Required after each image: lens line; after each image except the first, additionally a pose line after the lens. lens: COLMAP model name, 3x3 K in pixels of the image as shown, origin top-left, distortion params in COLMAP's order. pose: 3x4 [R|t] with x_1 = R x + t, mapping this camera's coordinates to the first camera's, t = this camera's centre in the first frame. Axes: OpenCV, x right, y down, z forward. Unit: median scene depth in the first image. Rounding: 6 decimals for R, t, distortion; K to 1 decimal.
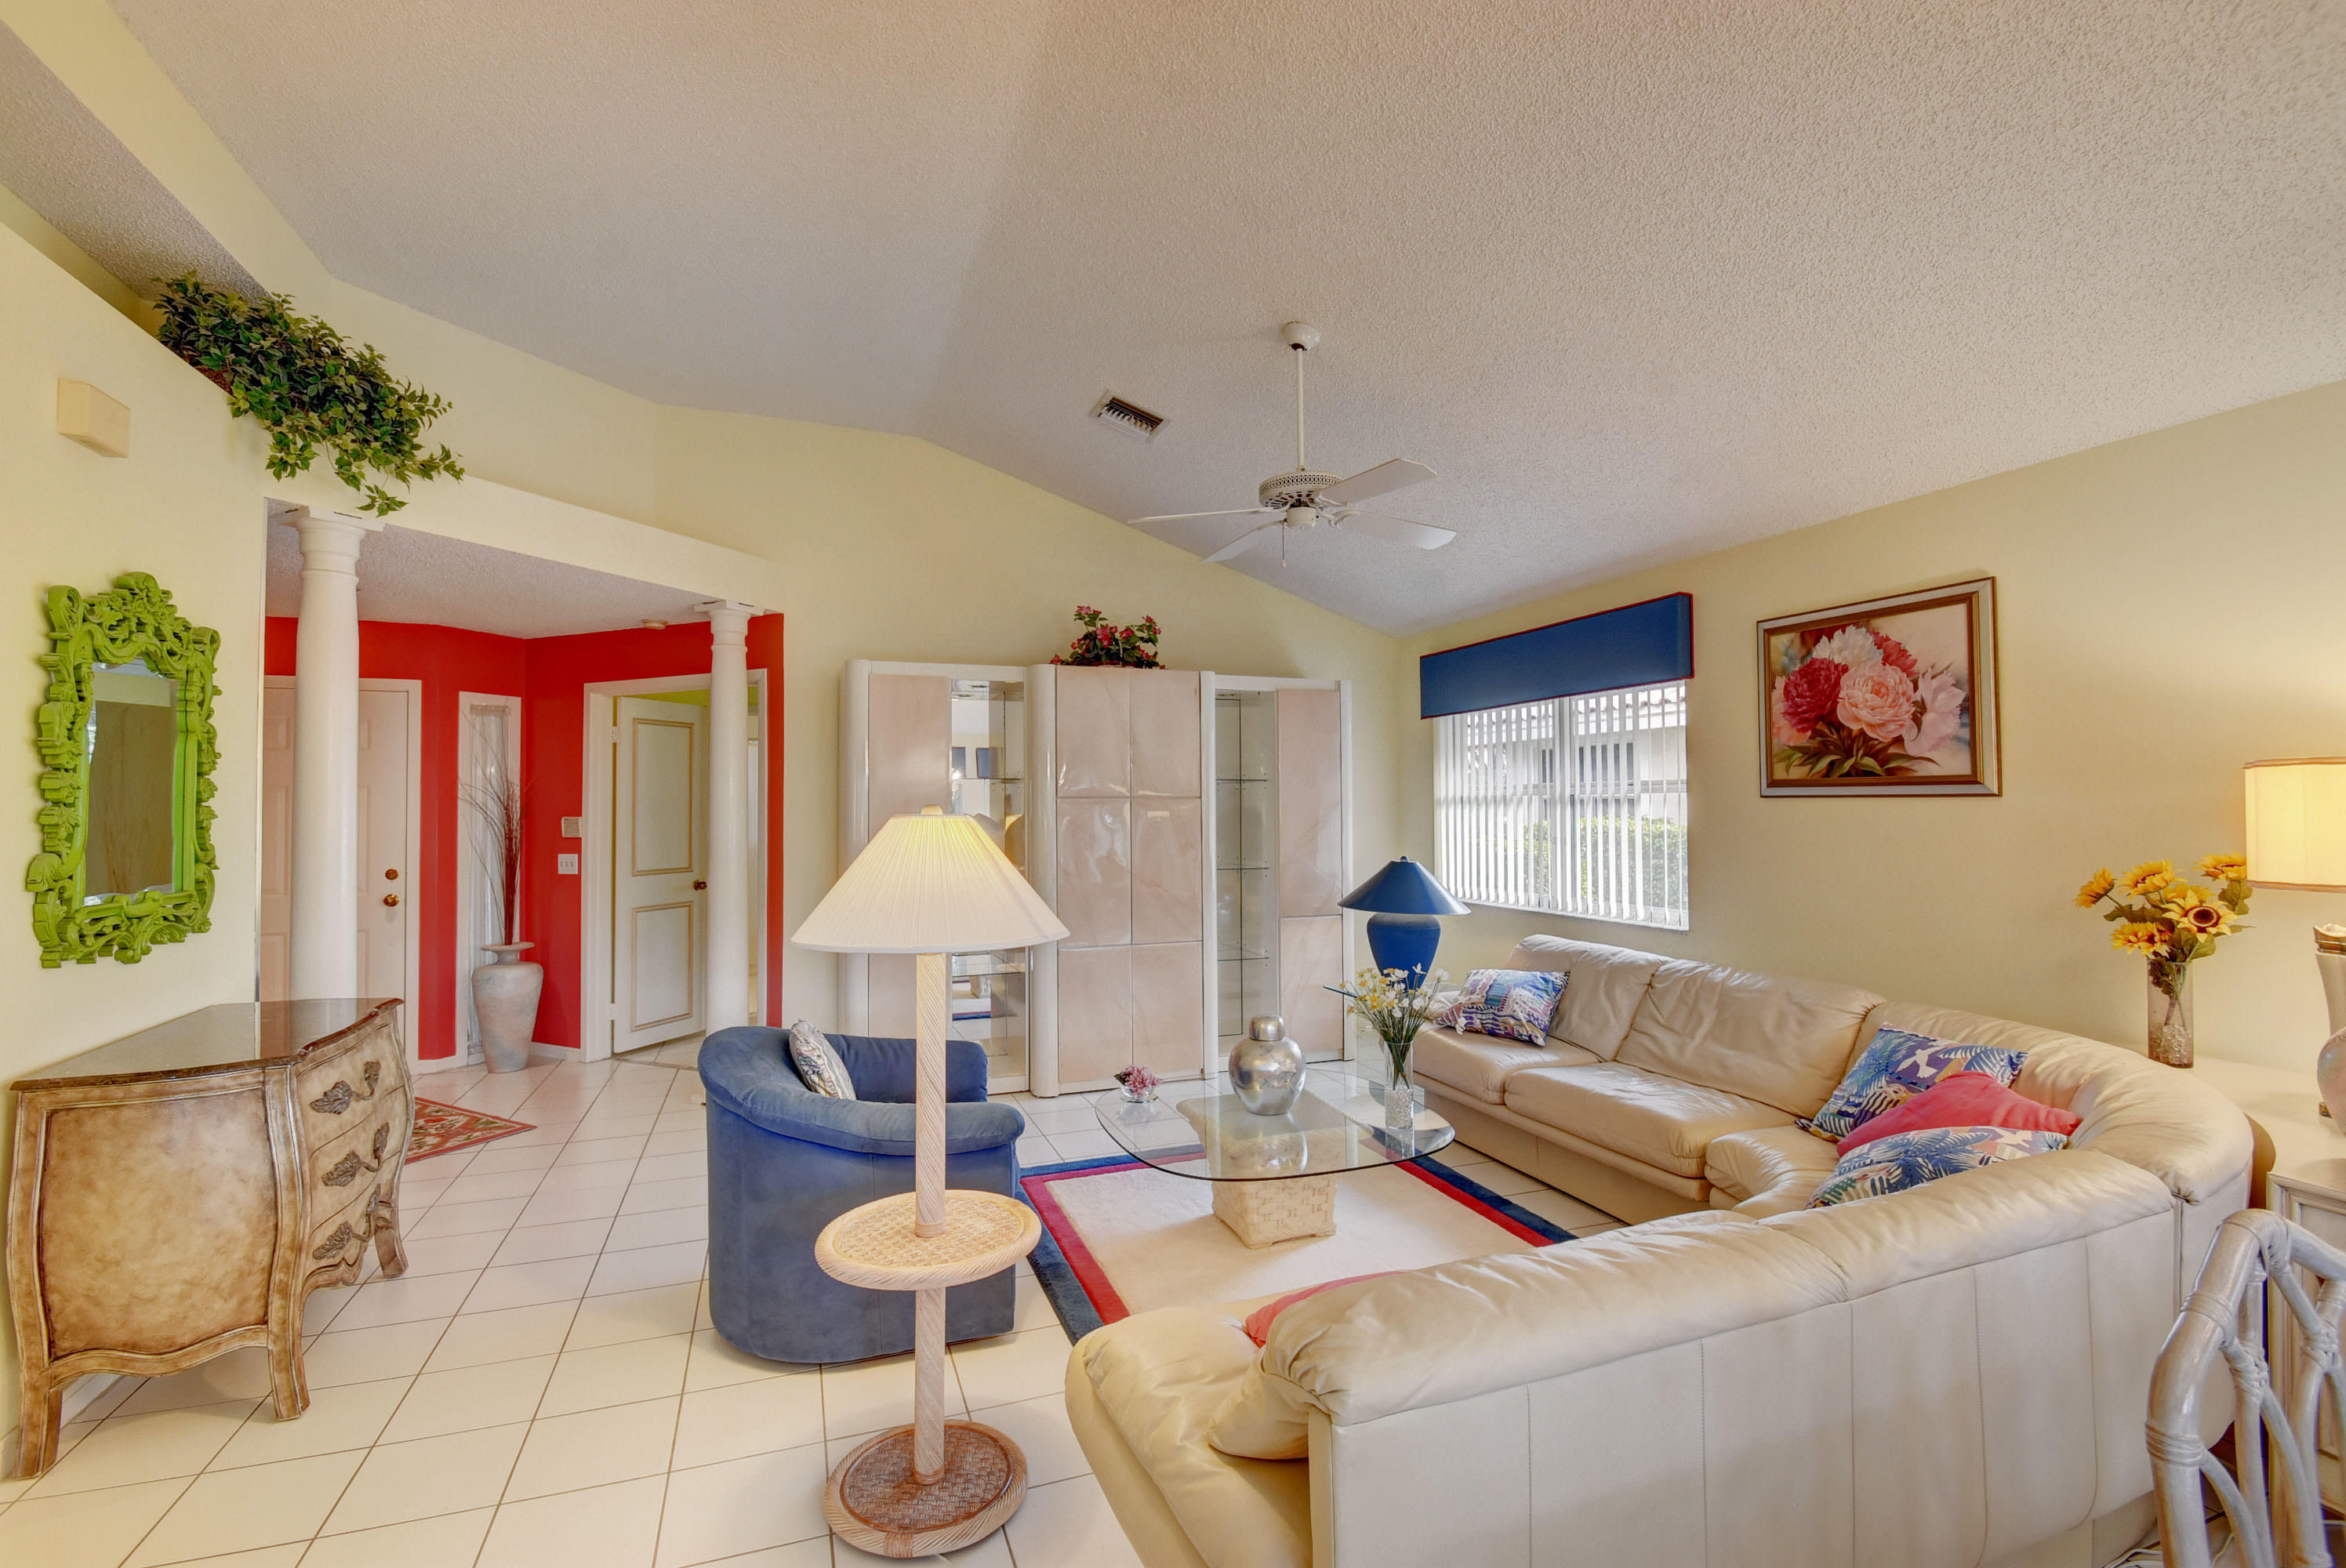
lens RADIAL K [[1026.6, 0, 1155.9], [0, 1026.6, 793.4], [0, 0, 1]] dist [0.004549, -0.011061]
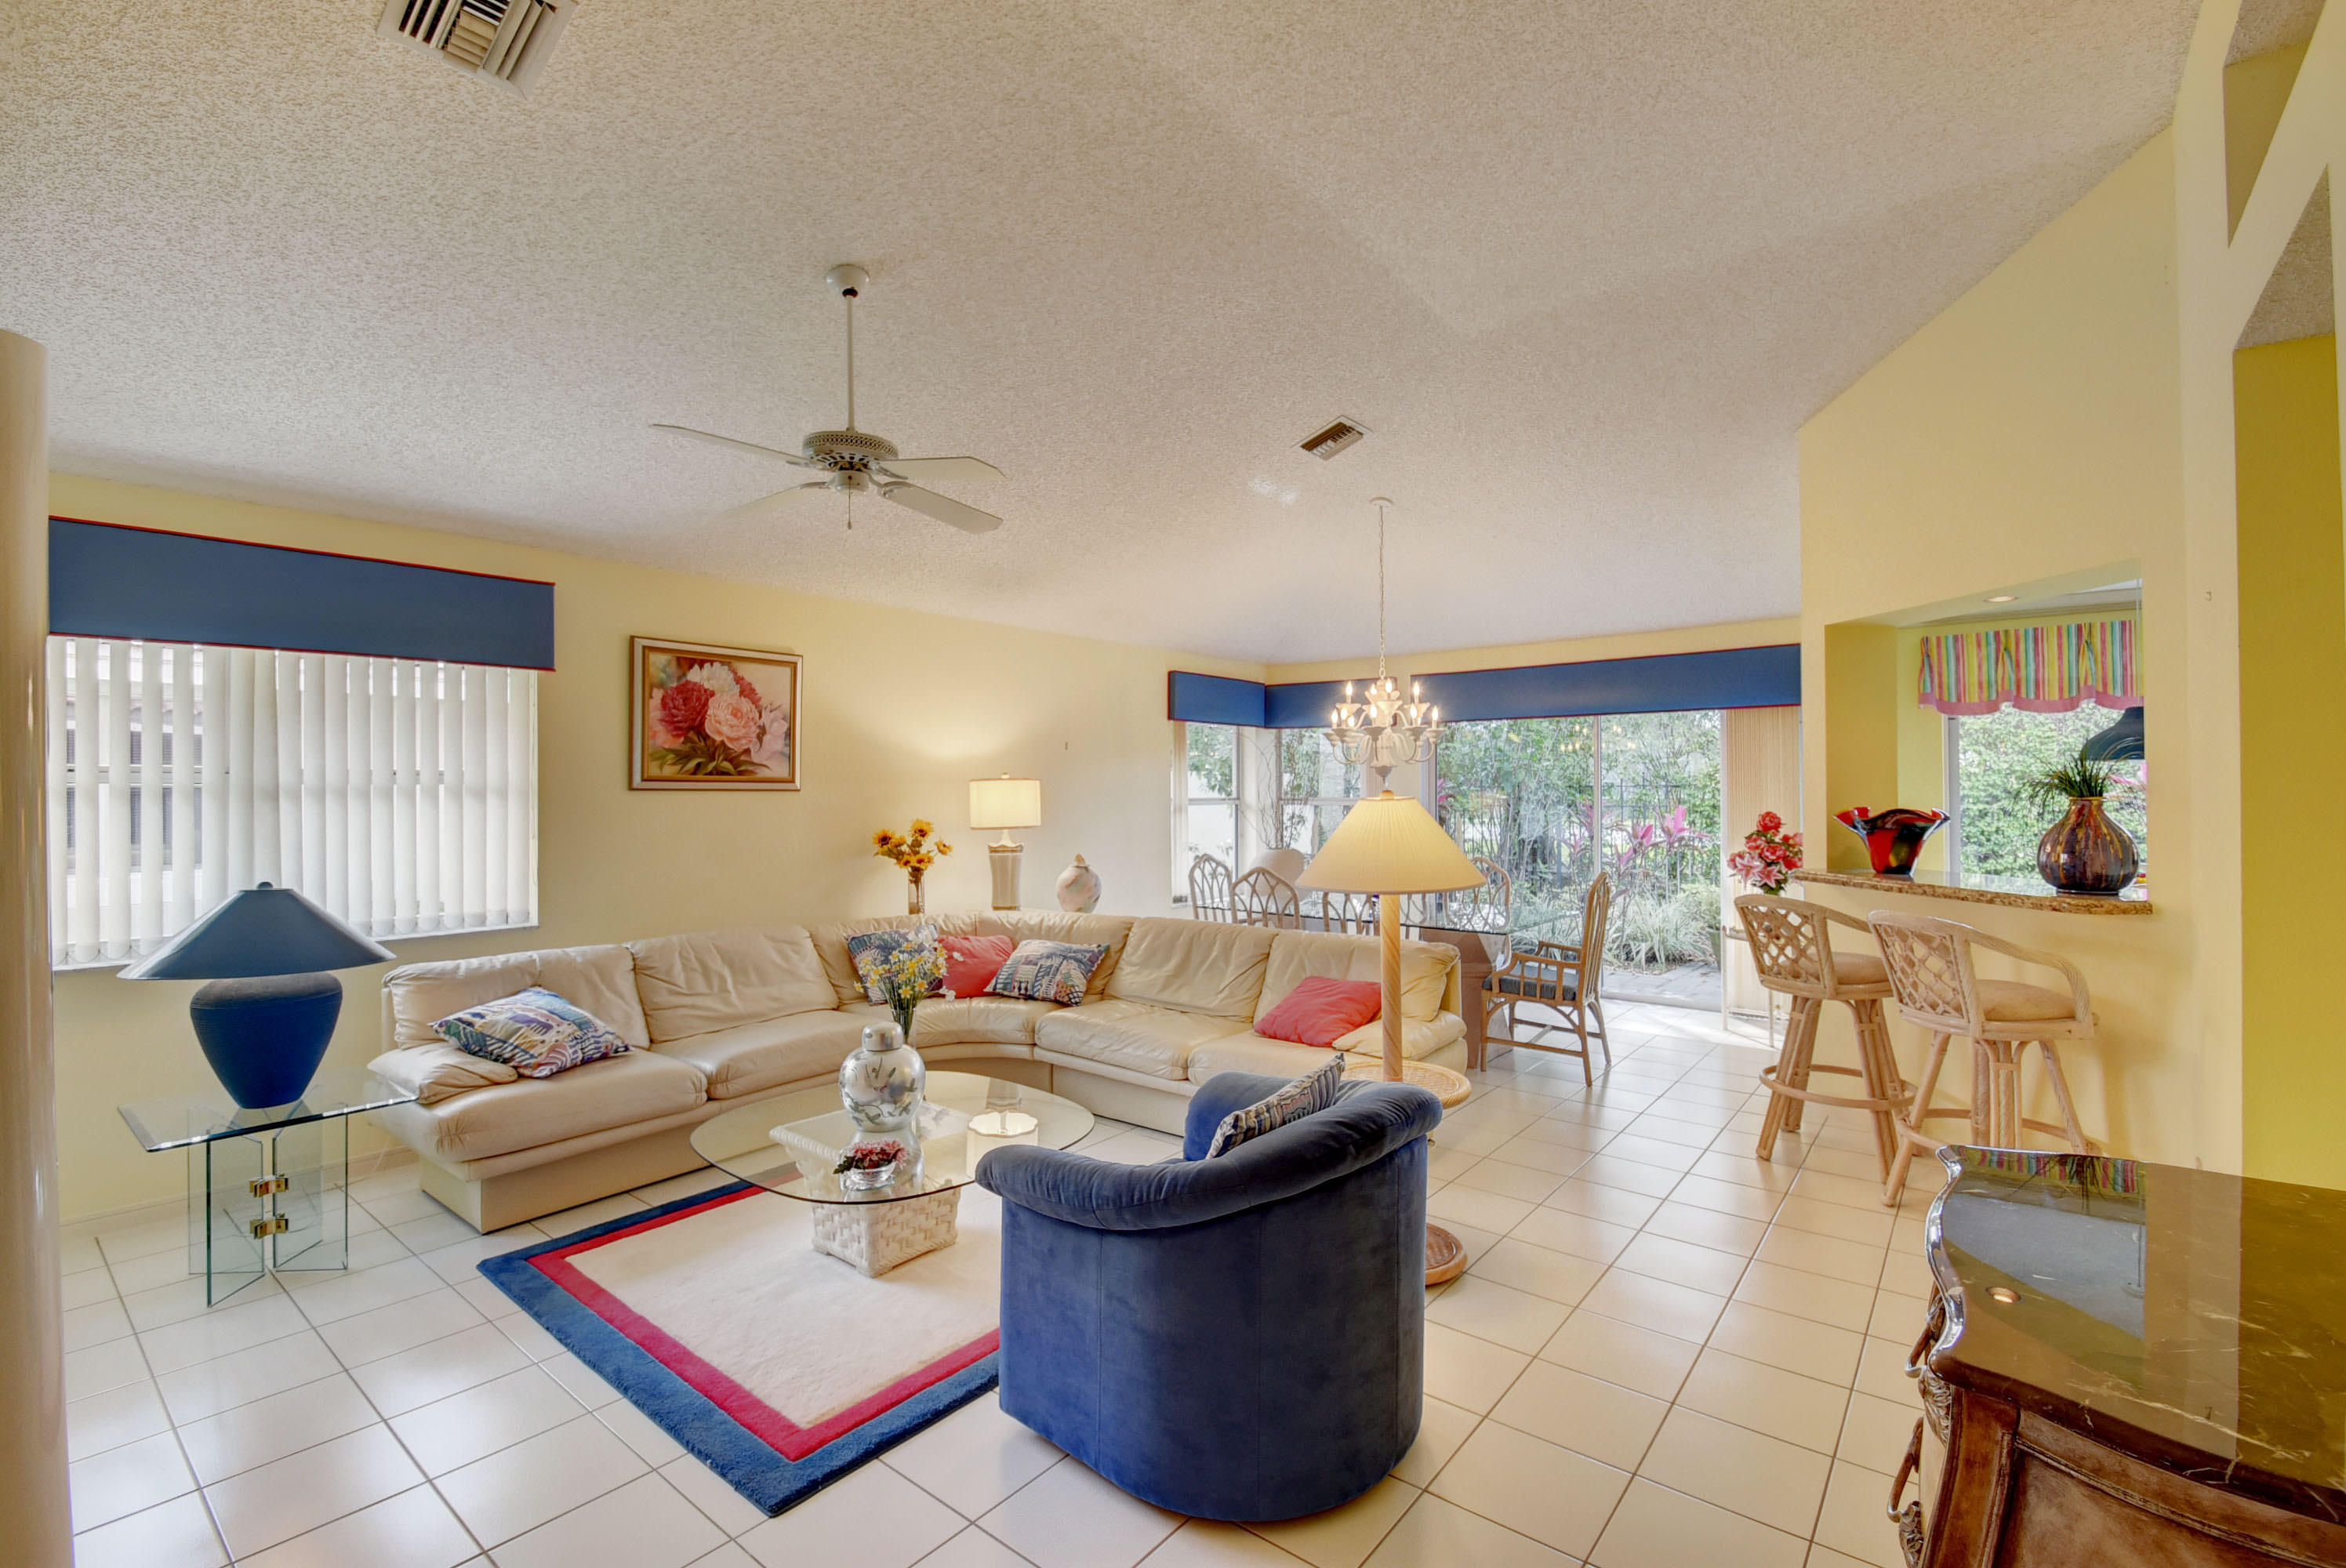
lens RADIAL K [[1026.6, 0, 1157.2], [0, 1026.6, 787.2], [0, 0, 1]] dist [0.004549, -0.011061]
pose [[-0.508807, 0.013022, 0.860782, -0.746249], [-0.003793, 0.999842, -0.017367, 0.019572], [-0.860872, -0.012101, -0.508678, 1.164188]]
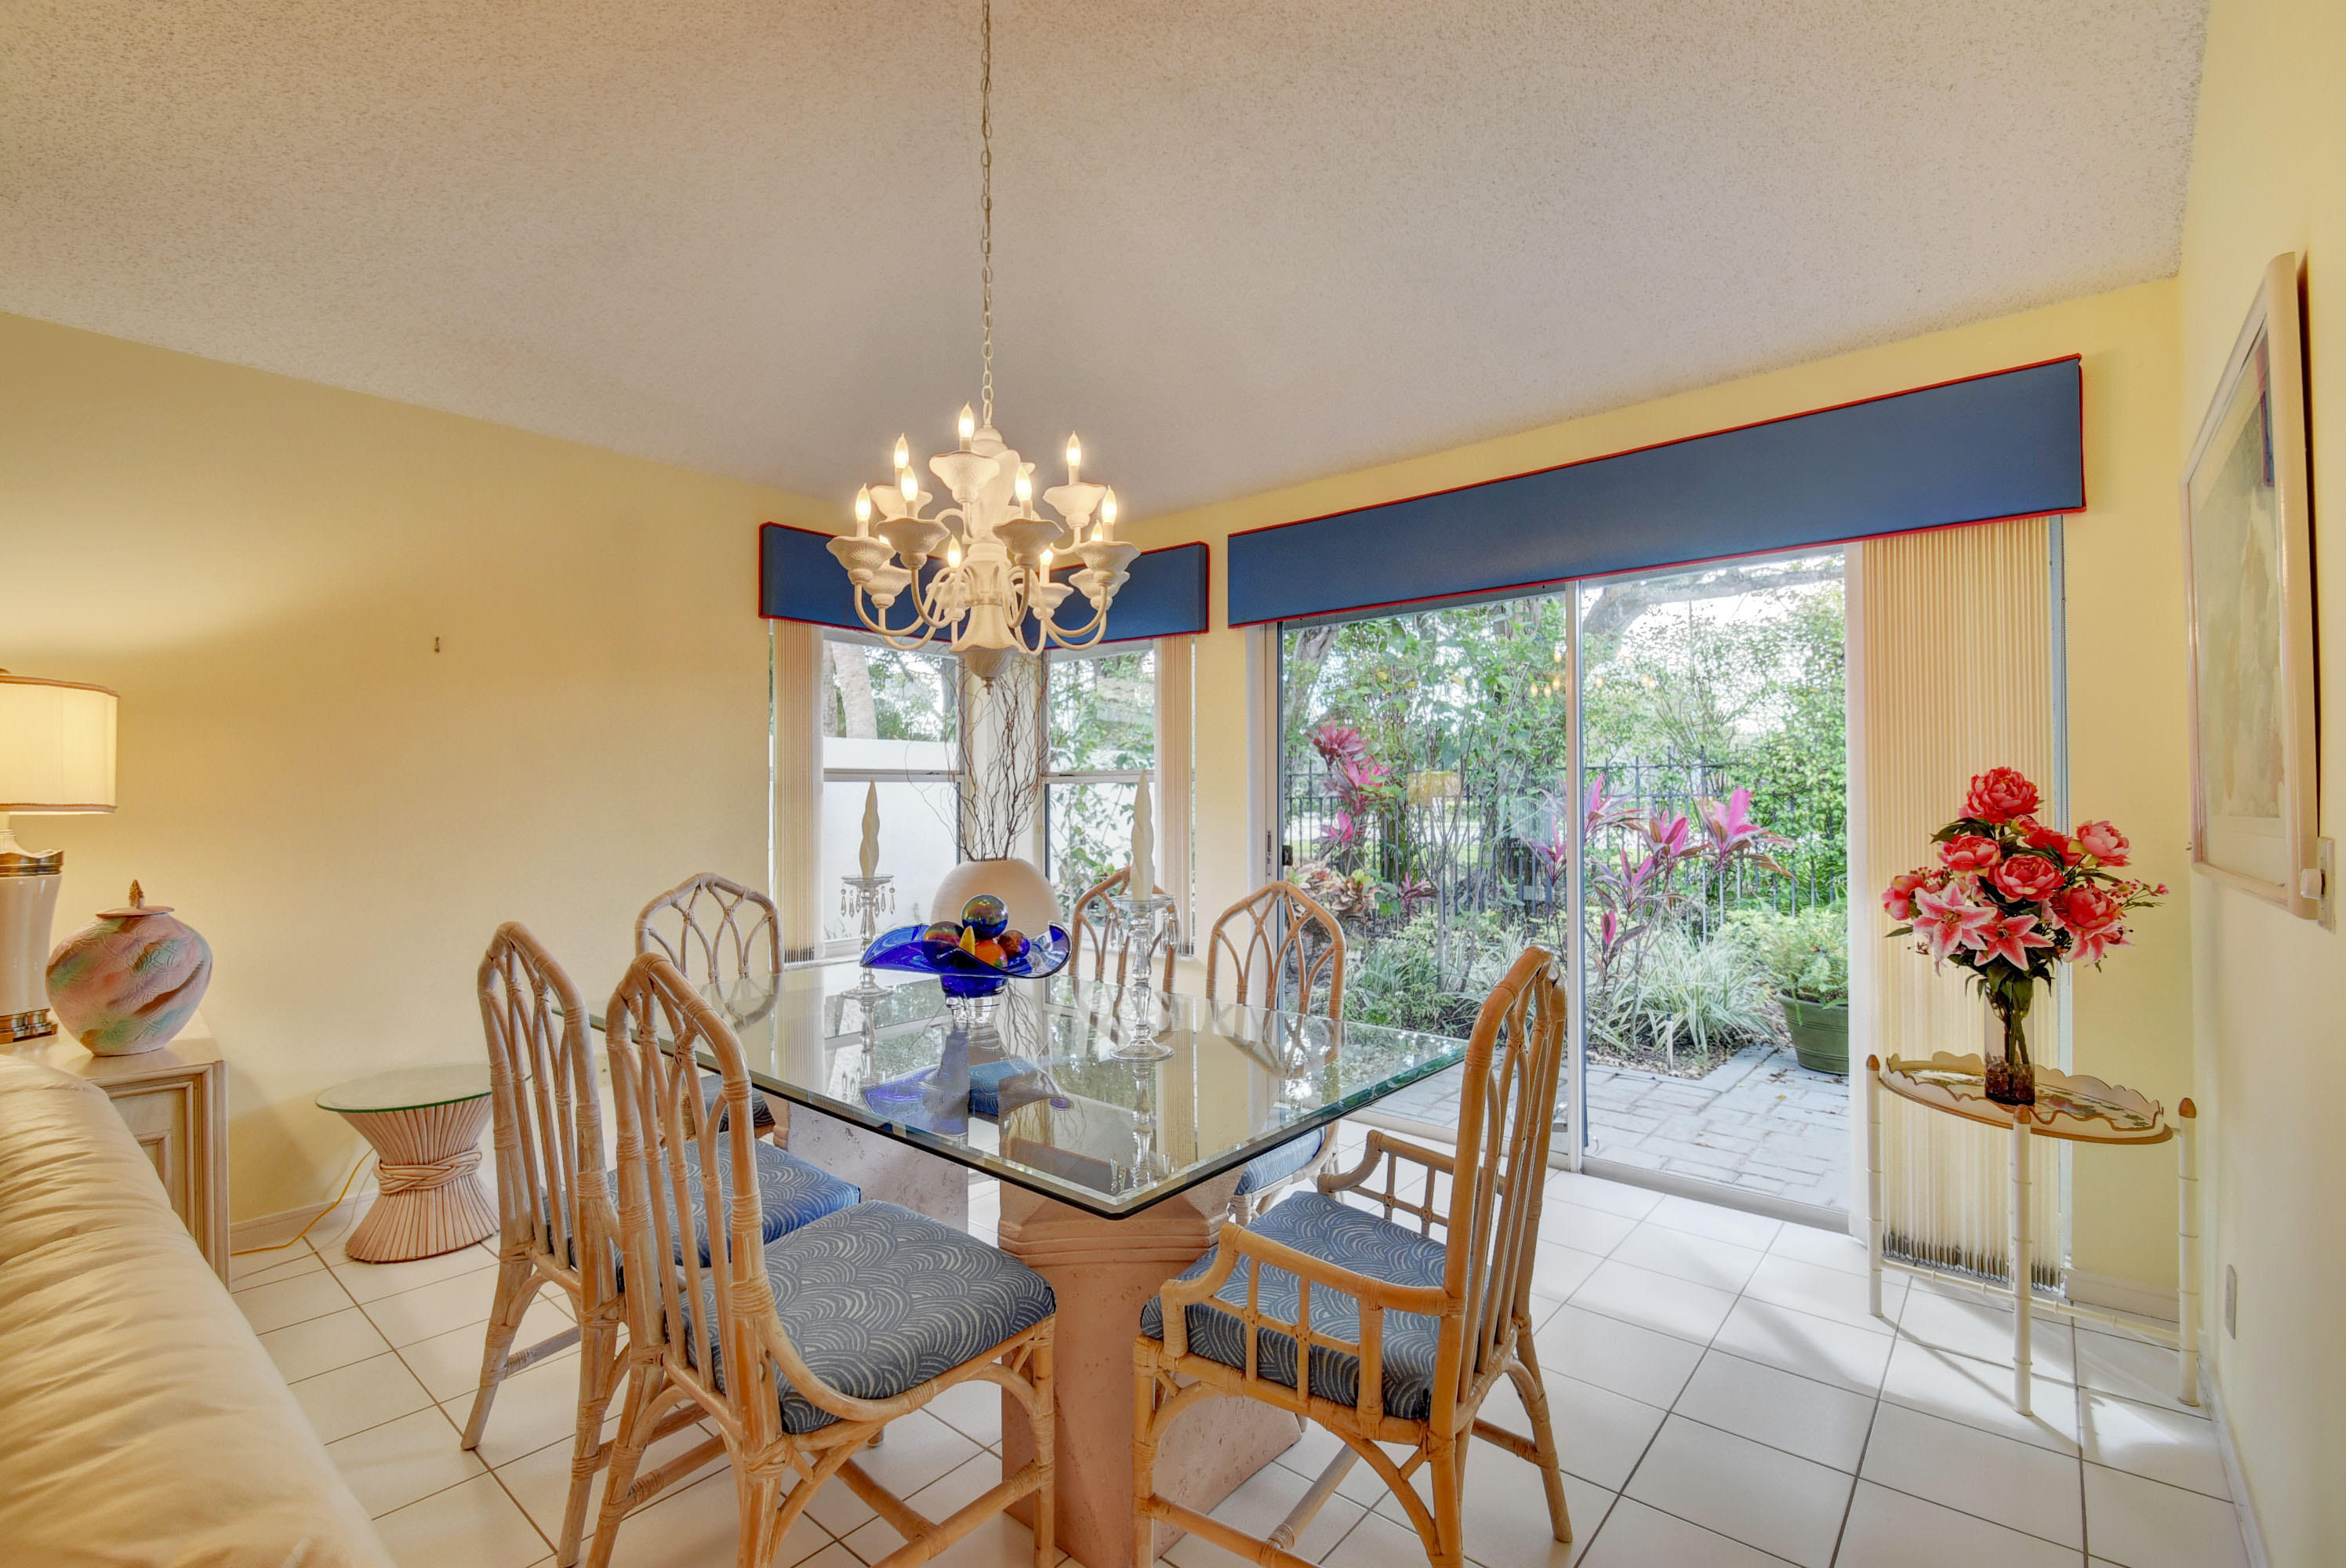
lens RADIAL K [[1026.6, 0, 1151.7], [0, 1026.6, 787.3], [0, 0, 1]] dist [0.004549, -0.011061]
pose [[-0.487597, 0.017217, 0.872899, -0.141863], [-0.003605, 0.999757, -0.021733, 0.051822], [-0.873062, -0.013744, -0.487416, 0.273653]]
